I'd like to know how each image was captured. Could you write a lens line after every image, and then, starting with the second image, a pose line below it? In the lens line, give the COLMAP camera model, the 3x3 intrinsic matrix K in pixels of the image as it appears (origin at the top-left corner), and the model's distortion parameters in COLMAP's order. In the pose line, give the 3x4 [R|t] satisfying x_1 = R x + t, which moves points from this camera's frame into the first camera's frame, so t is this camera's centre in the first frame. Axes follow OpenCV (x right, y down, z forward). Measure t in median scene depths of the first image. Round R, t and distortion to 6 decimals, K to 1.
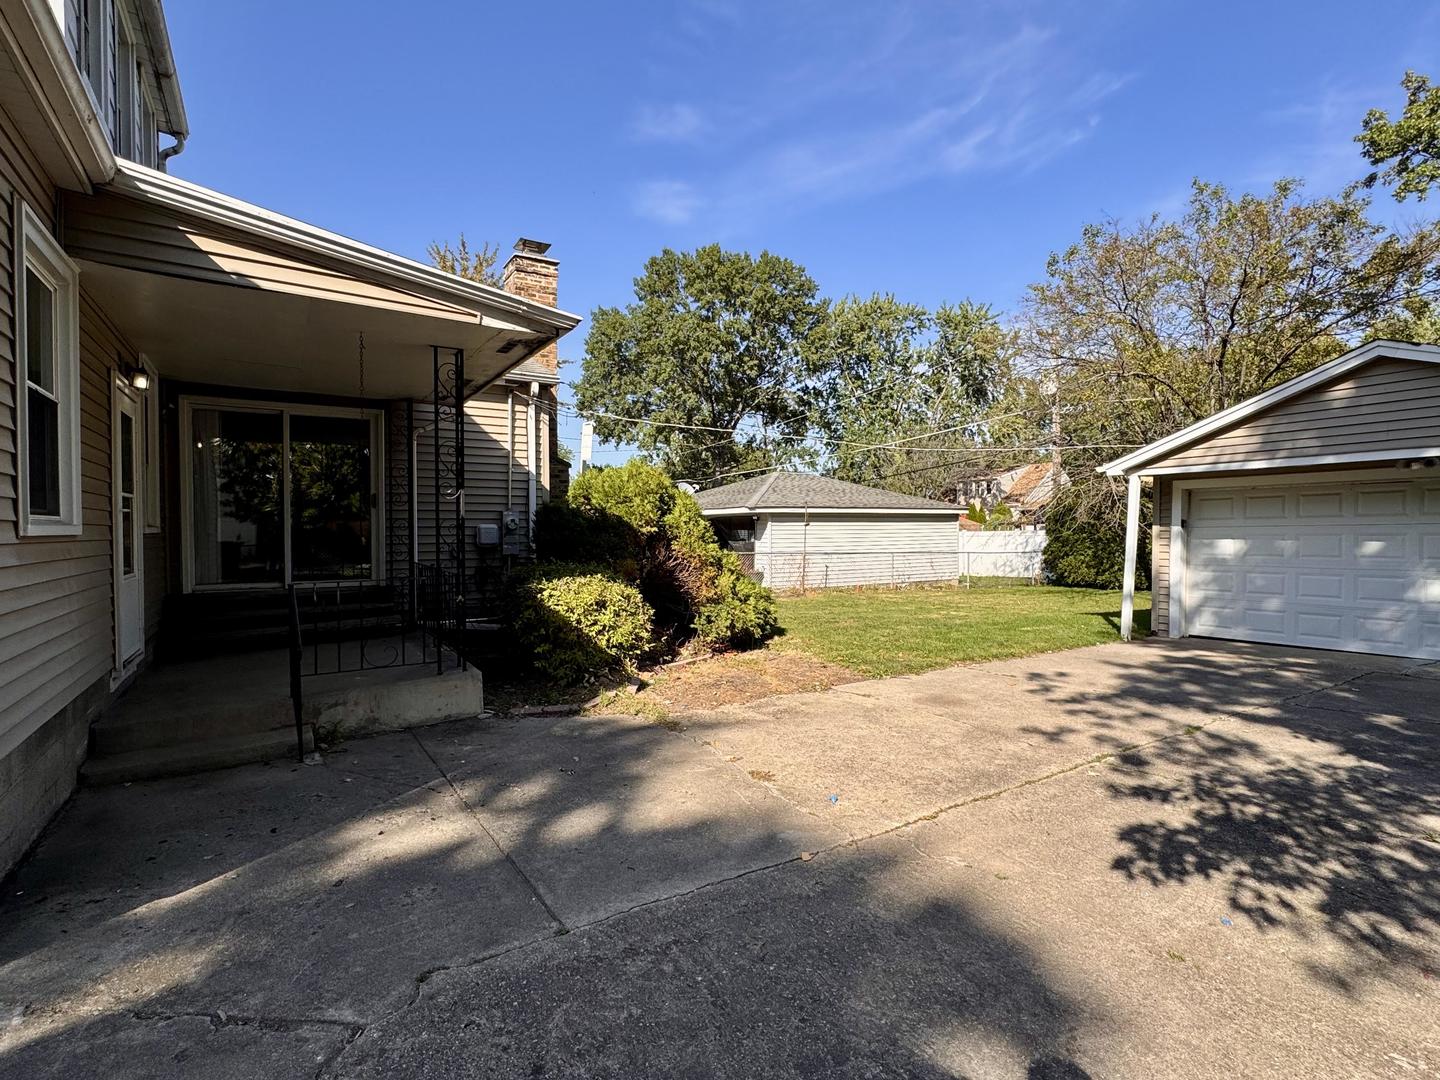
lens RADIAL K [[716.6, 0, 719.1], [0, 716.6, 539.9], [0, 0, 1]] dist [-0.006869, 0.001424]
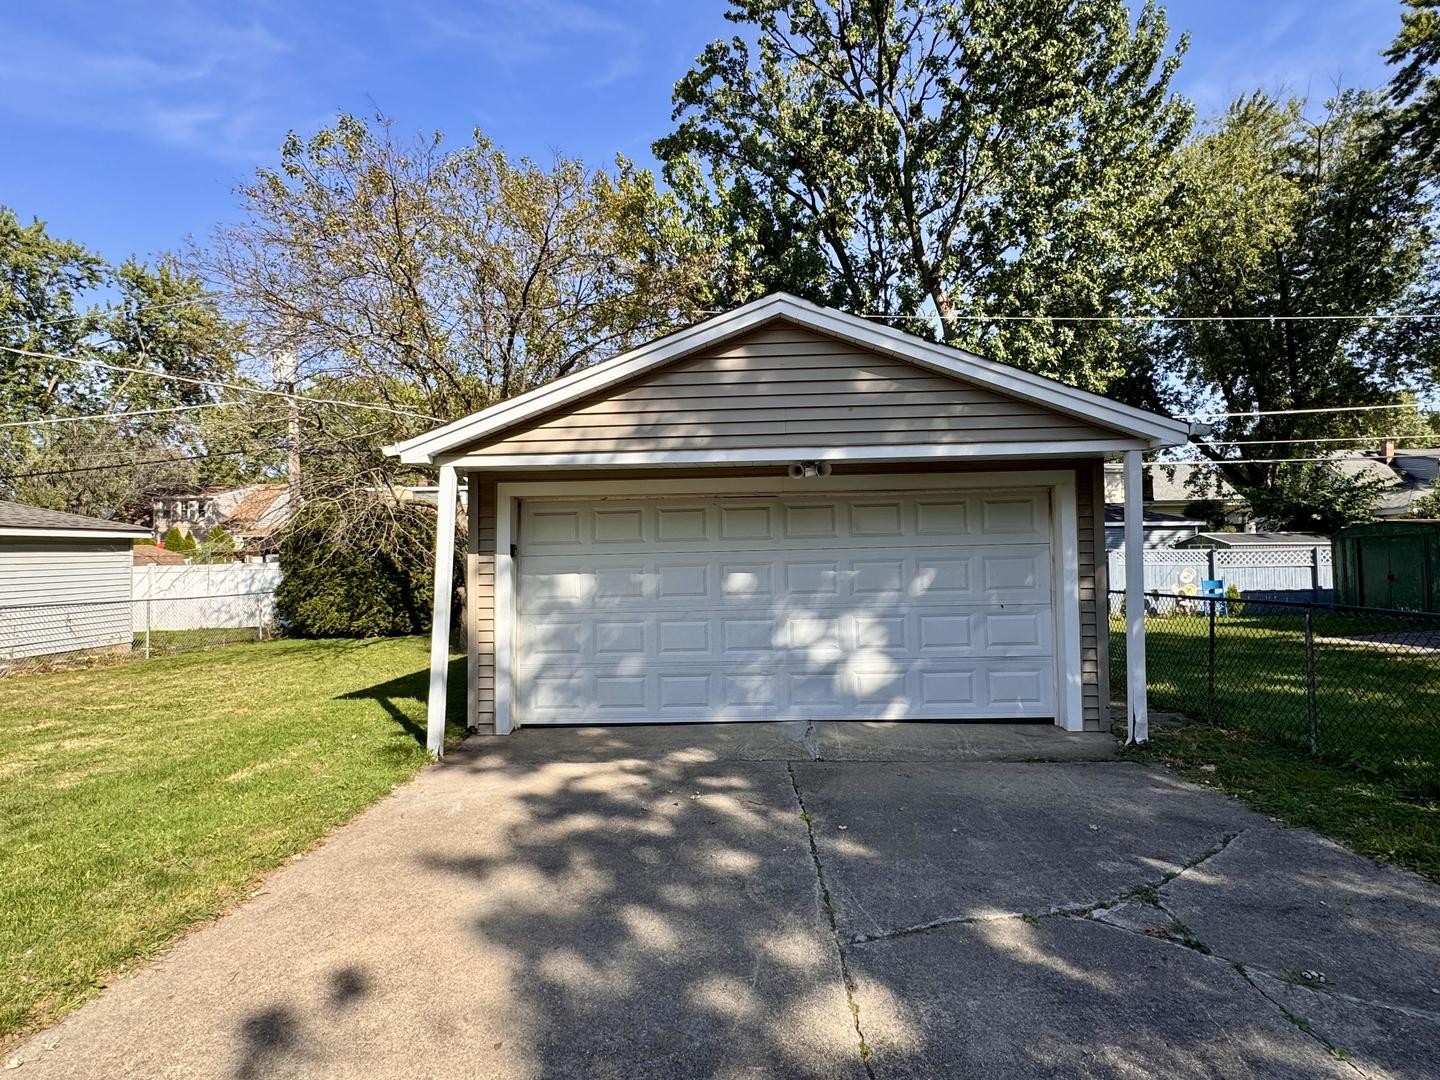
lens RADIAL K [[716.6, 0, 718.5], [0, 716.6, 534.6], [0, 0, 1]] dist [-0.006869, 0.001424]
pose [[0.556671, 0.018351, 0.830530, 0.107469], [0.023804, 0.998993, -0.038028, -0.004096], [-0.830392, 0.040939, 0.555674, 0.239136]]
